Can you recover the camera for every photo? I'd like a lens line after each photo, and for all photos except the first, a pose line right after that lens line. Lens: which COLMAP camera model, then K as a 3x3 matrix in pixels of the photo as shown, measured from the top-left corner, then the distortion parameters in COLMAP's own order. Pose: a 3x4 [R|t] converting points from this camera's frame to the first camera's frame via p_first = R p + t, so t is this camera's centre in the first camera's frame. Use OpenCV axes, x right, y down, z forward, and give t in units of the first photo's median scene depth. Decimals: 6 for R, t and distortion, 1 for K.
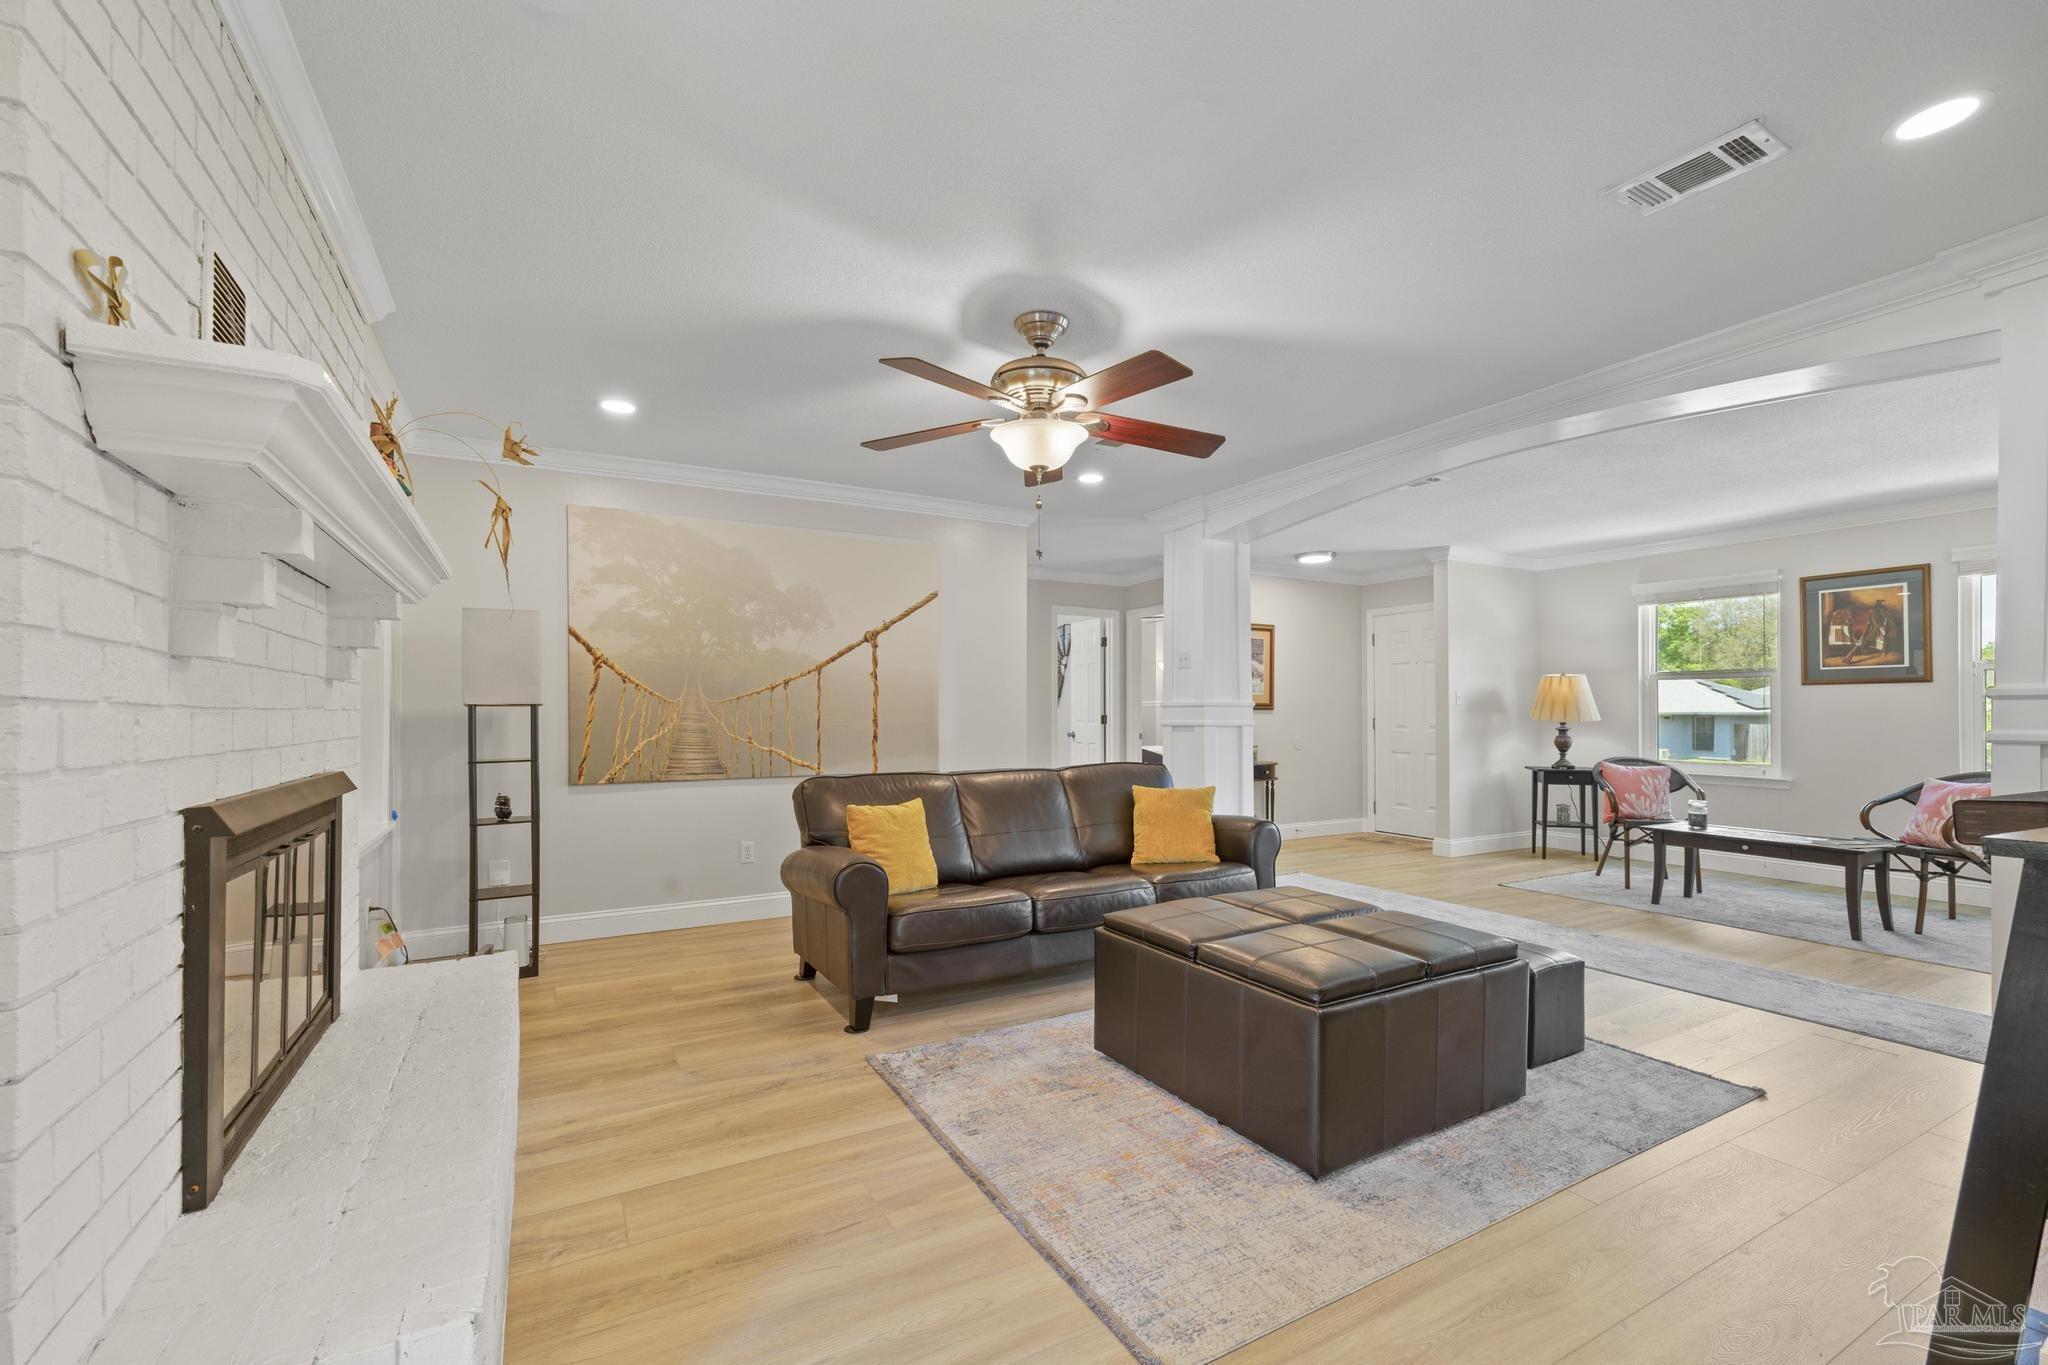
lens RADIAL K [[862.4, 0, 1020.7], [0, 862.4, 702.5], [0, 0, 1]] dist [0.000254, -0.000127]
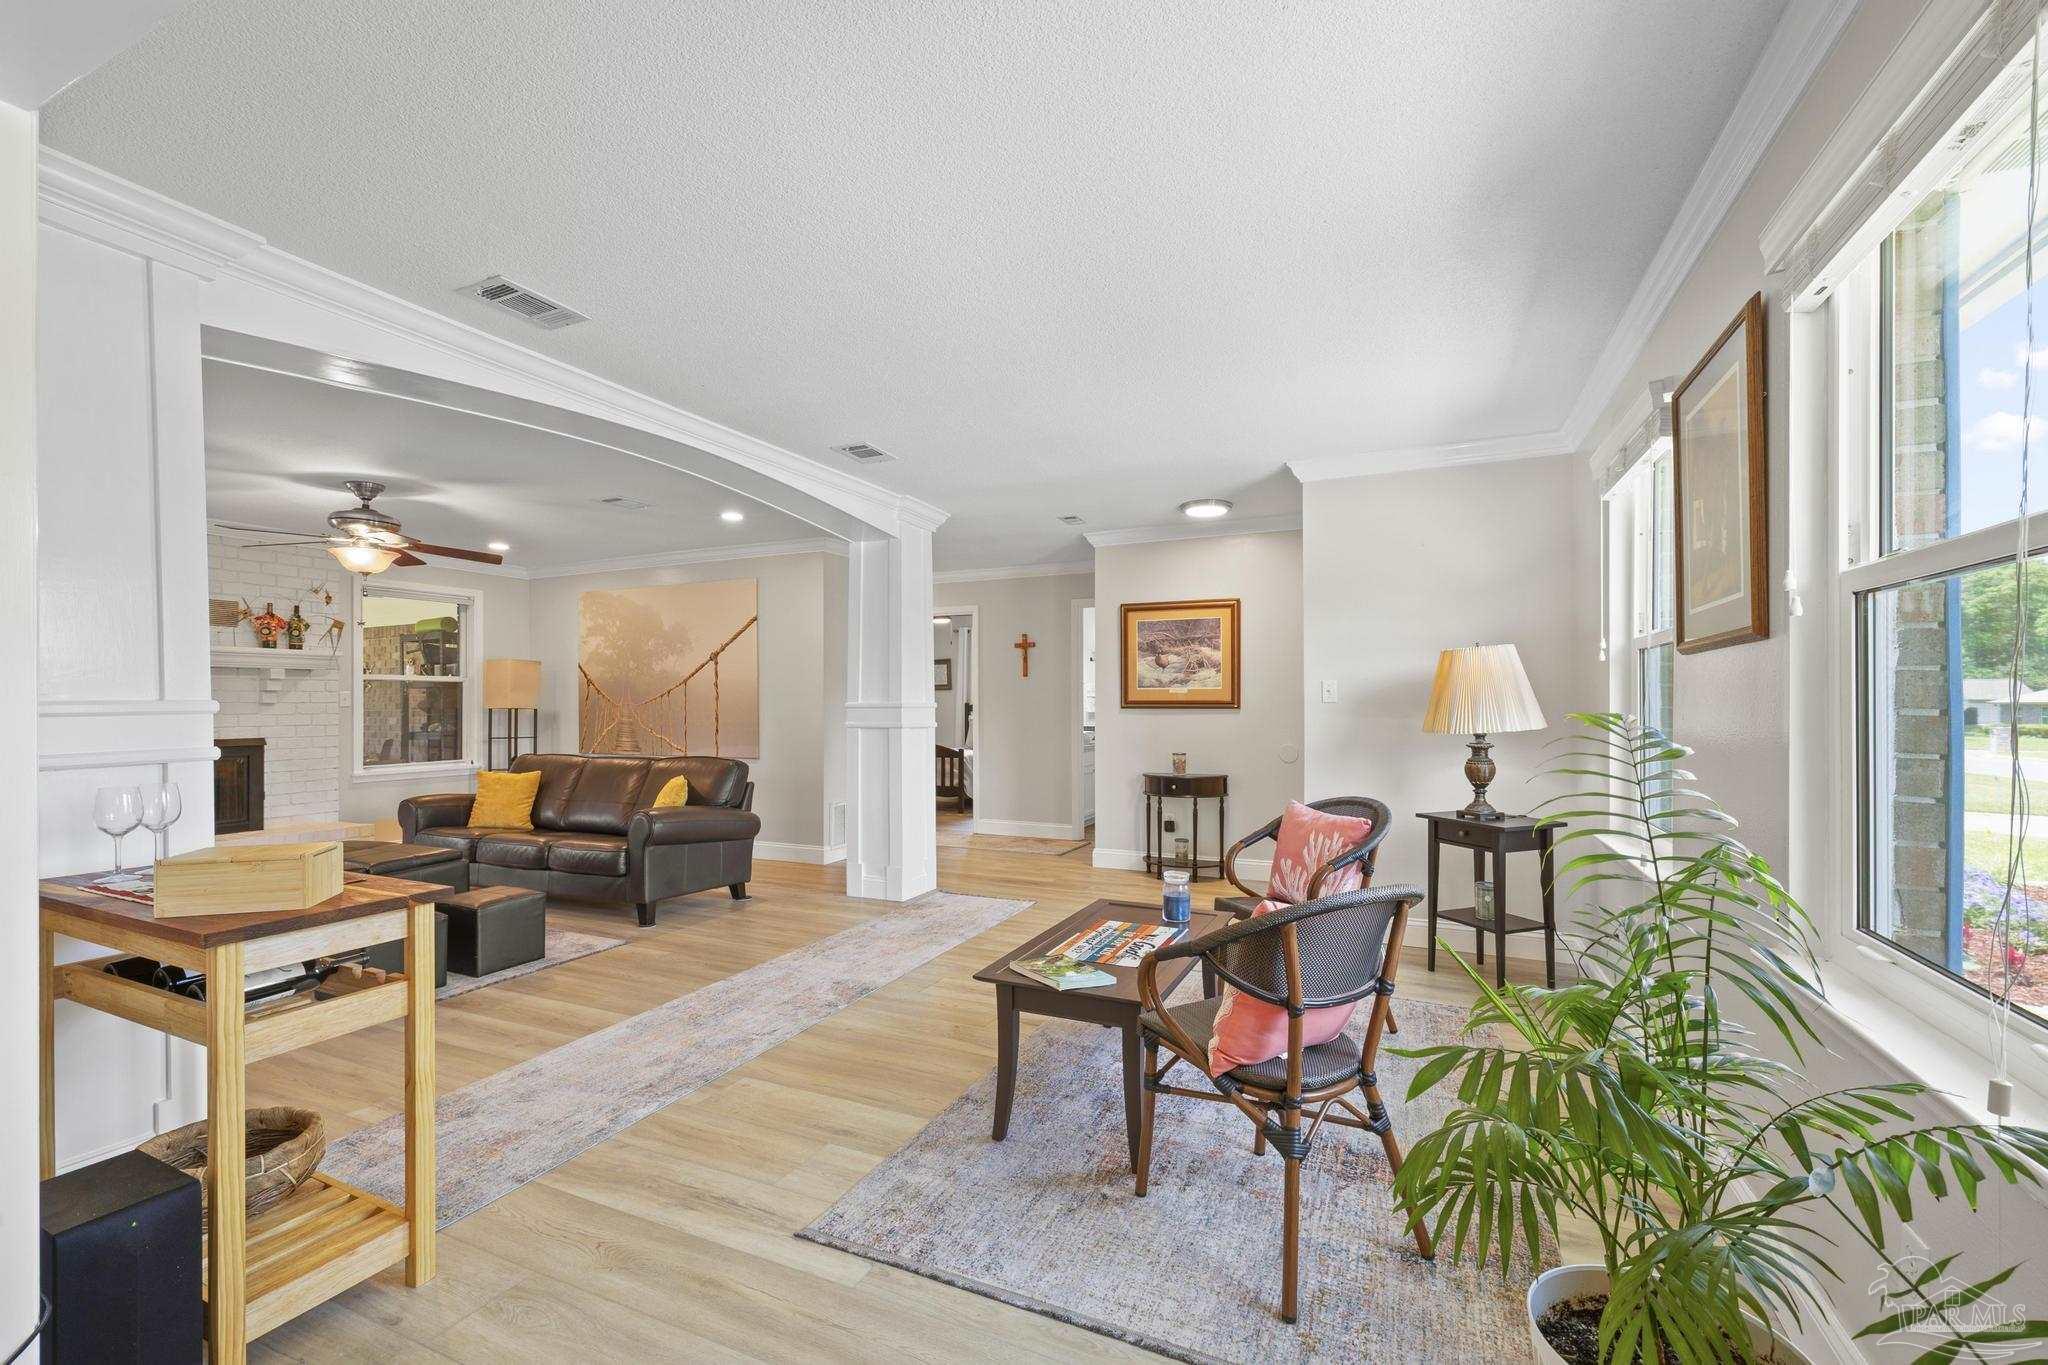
lens RADIAL K [[862.4, 0, 1020.7], [0, 862.4, 702.5], [0, 0, 1]] dist [0.000254, -0.000127]
pose [[0.593253, -0.002965, -0.805010, 1.281503], [0.012375, 0.999909, 0.005436, -0.005698], [0.804921, -0.013187, 0.593236, 0.618470]]
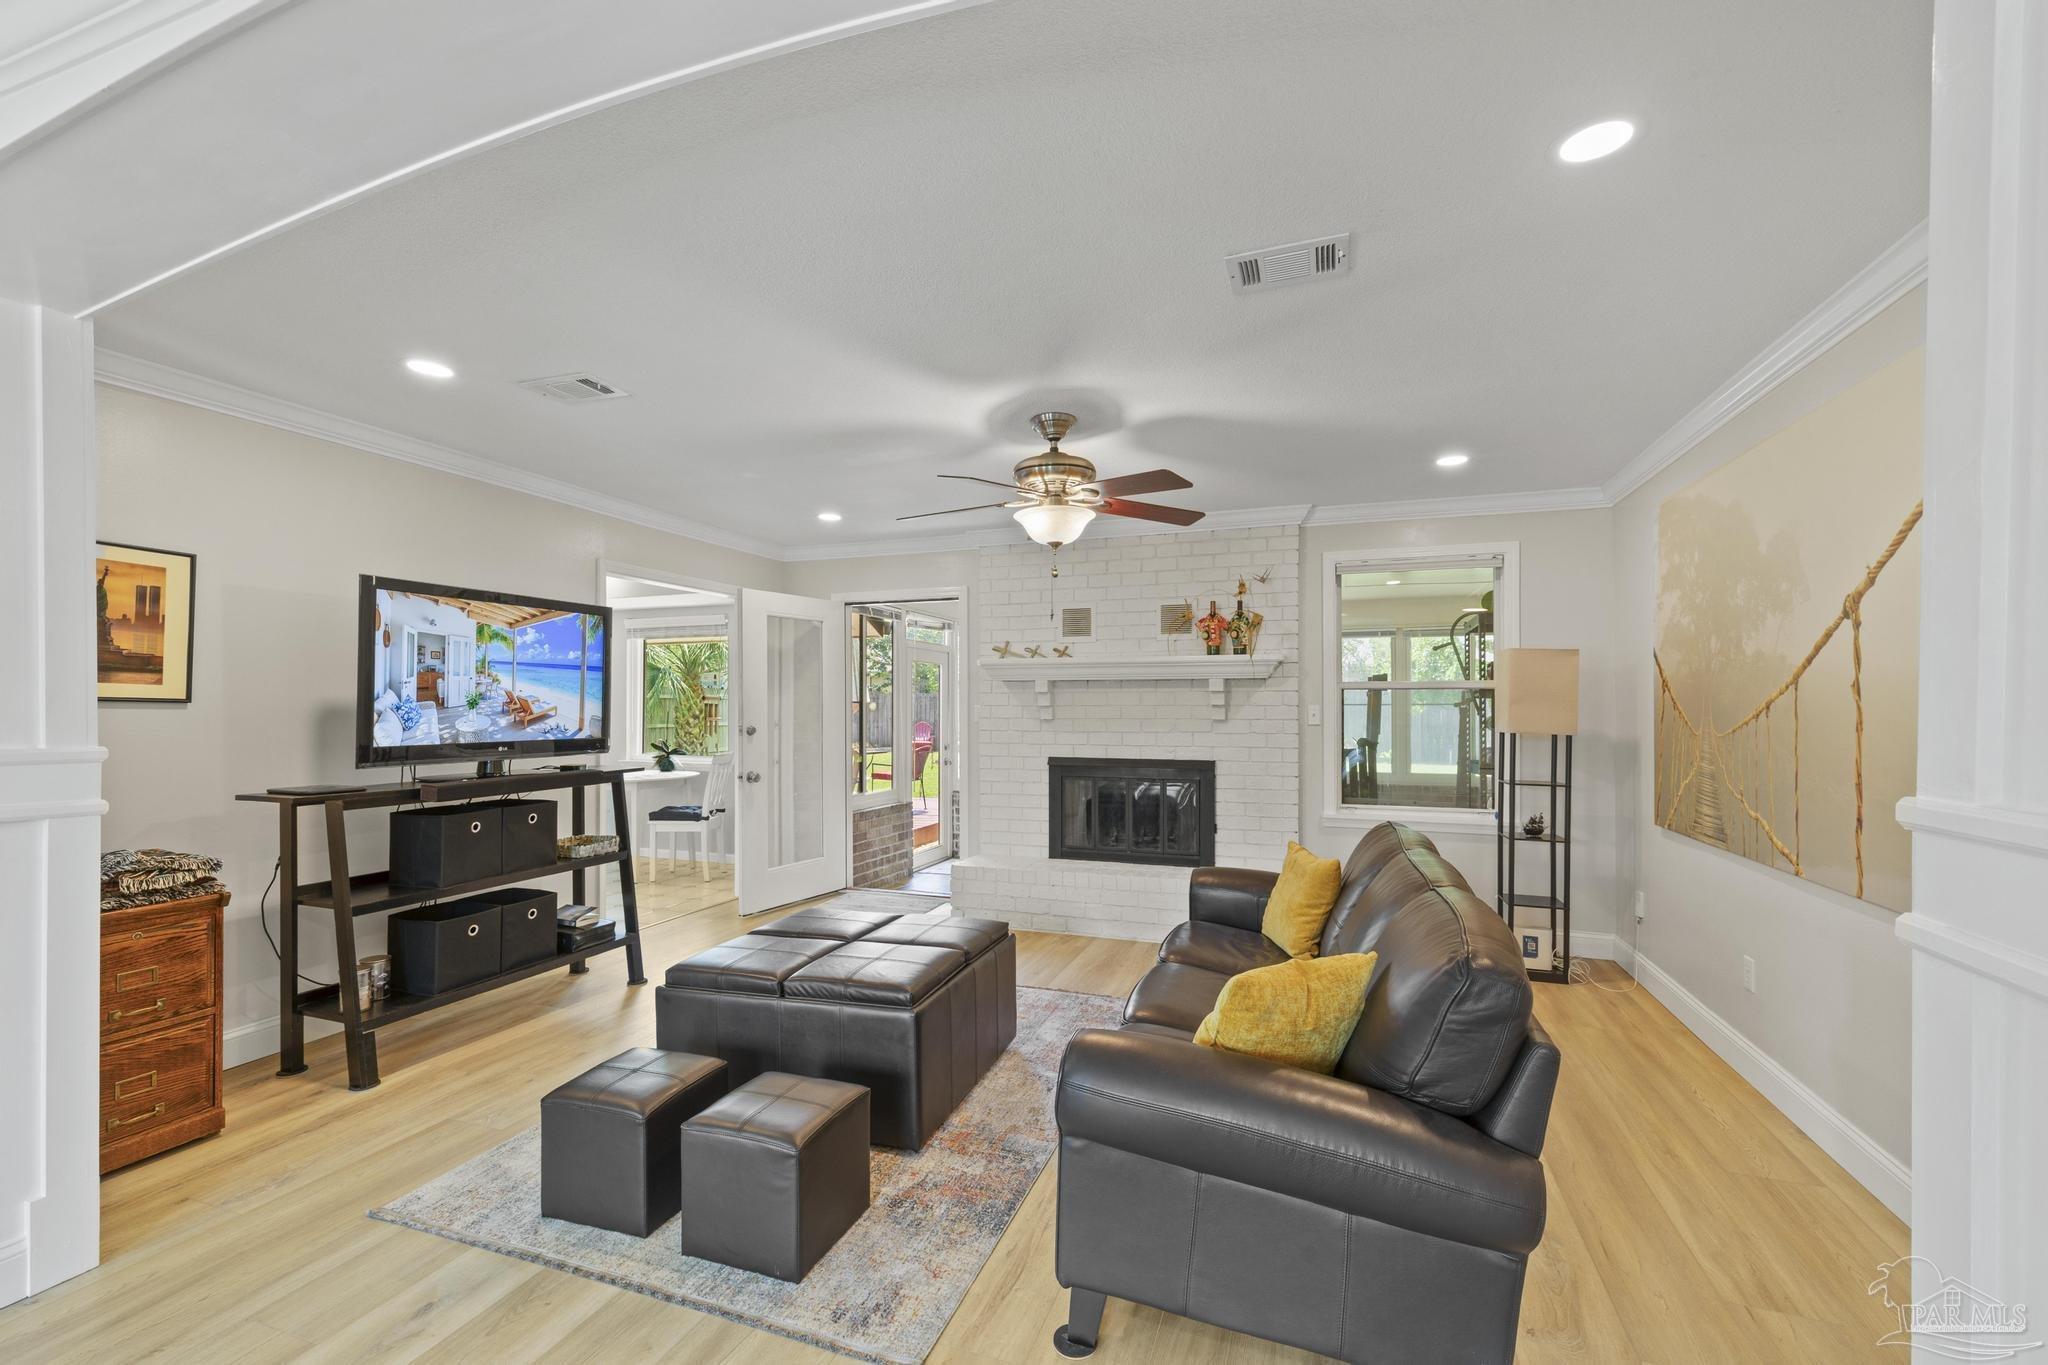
lens RADIAL K [[862.4, 0, 1020.7], [0, 862.4, 702.5], [0, 0, 1]] dist [0.000254, -0.000127]
pose [[-0.749596, -0.004126, -0.661883, 0.506228], [0.004892, 0.999919, -0.011773, -0.021638], [0.661878, -0.012063, -0.749514, 1.117619]]
